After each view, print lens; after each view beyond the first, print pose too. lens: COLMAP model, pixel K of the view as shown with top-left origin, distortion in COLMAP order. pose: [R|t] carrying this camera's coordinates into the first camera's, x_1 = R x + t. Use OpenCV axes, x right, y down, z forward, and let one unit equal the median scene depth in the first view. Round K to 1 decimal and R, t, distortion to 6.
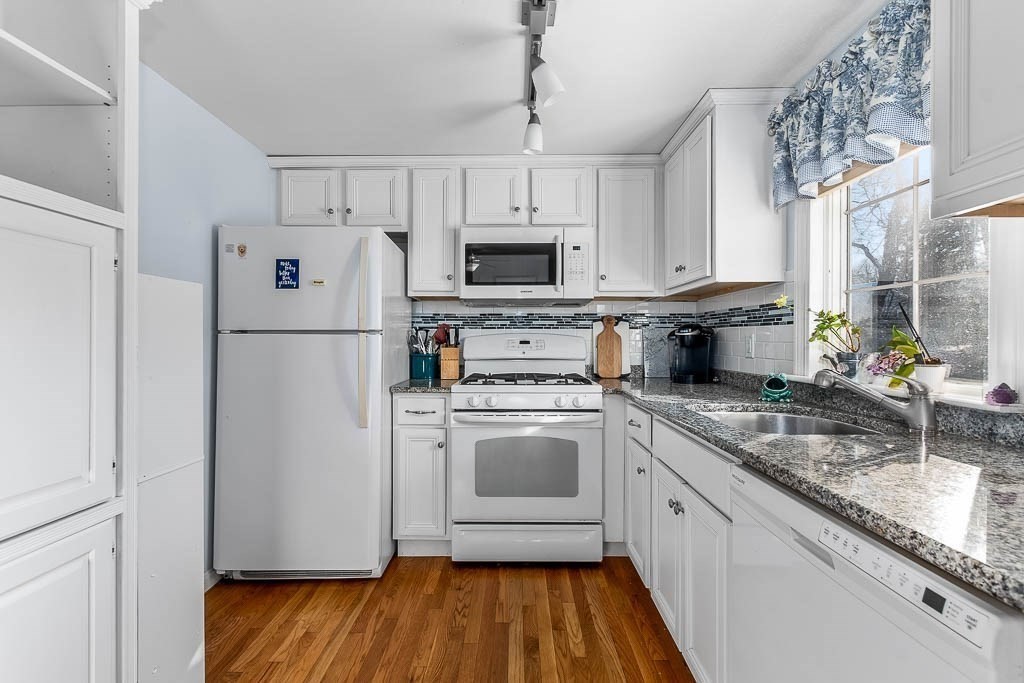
lens RADIAL K [[441.4, 0, 501.3], [0, 441.4, 345.1], [0, 0, 1]] dist [0.001187, -0.002961]
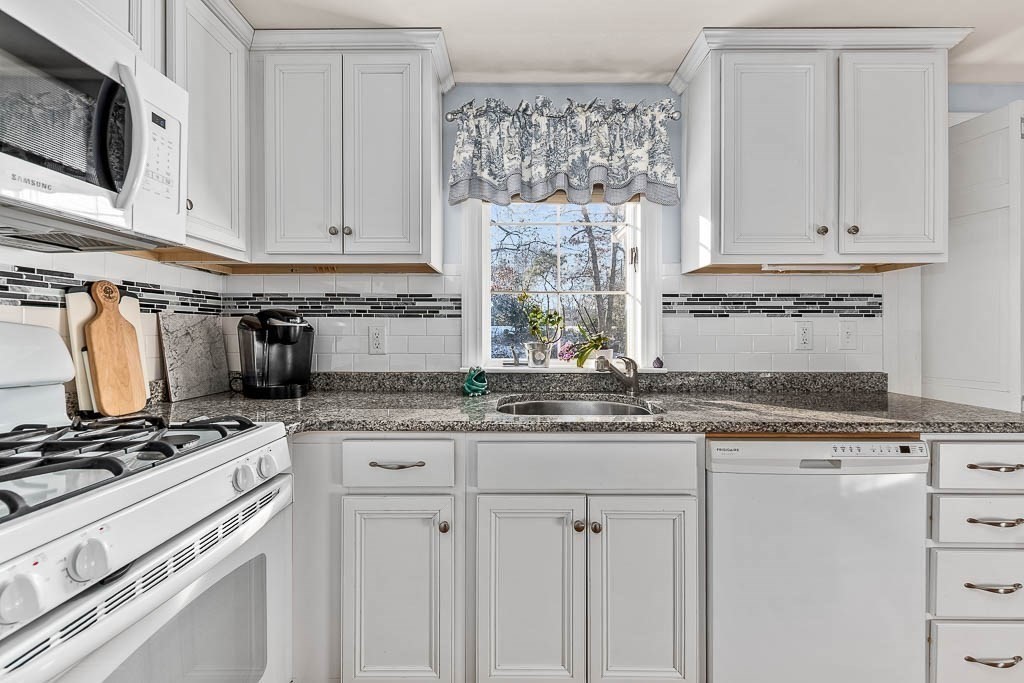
lens RADIAL K [[441.4, 0, 515.3], [0, 441.4, 333.7], [0, 0, 1]] dist [0.001187, -0.002961]
pose [[-0.021746, -0.003649, 0.999757, -0.298679], [0.012267, 0.999917, 0.003917, -0.010677], [-0.999688, 0.012350, -0.021700, 0.742216]]
